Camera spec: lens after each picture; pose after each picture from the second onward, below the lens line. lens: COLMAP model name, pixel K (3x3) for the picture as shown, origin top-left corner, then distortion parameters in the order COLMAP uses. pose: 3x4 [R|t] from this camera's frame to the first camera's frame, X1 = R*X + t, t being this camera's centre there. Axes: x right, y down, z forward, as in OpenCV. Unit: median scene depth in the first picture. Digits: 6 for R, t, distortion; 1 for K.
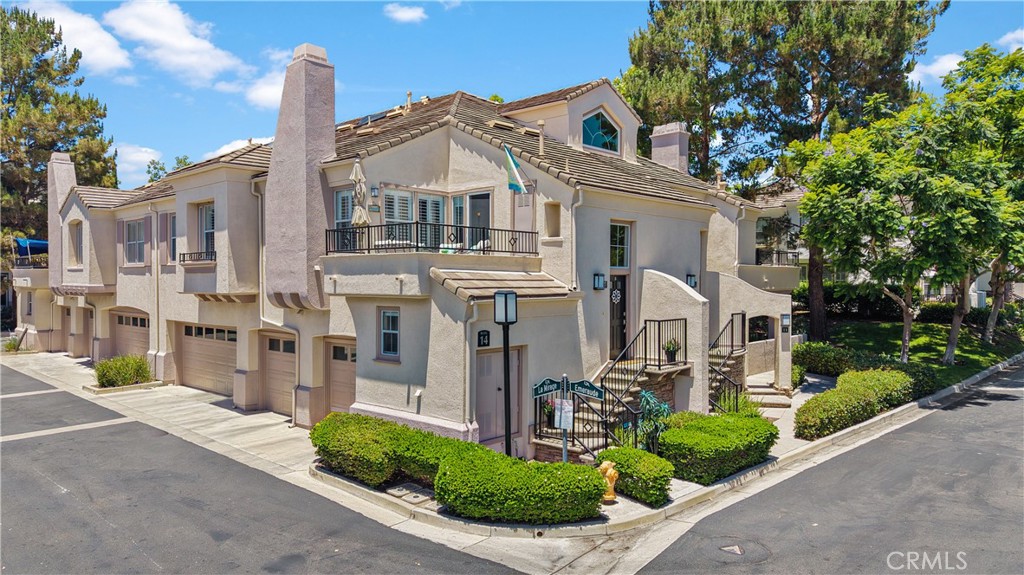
lens RADIAL K [[680.2, 0, 512.0], [0, 680.2, 287.5], [0, 0, 1]] dist [0.038000, -0.042326]
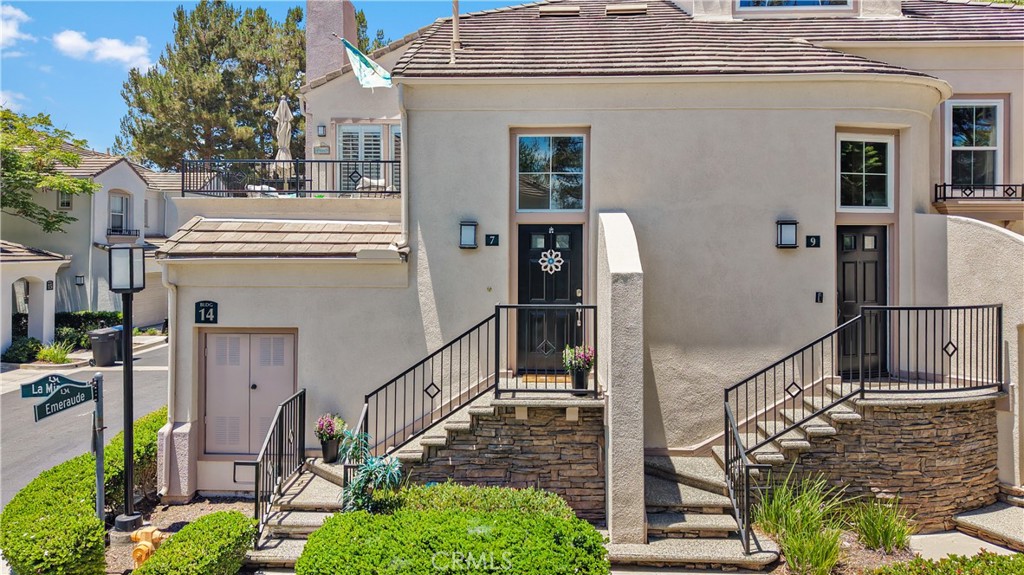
lens RADIAL K [[680.2, 0, 512.0], [0, 680.2, 287.5], [0, 0, 1]] dist [0.038000, -0.042326]
pose [[0.656696, 0.036049, -0.753294, 0.713313], [-0.006087, 0.999078, 0.042504, 0.015766], [0.754131, -0.023327, 0.656309, 0.764020]]
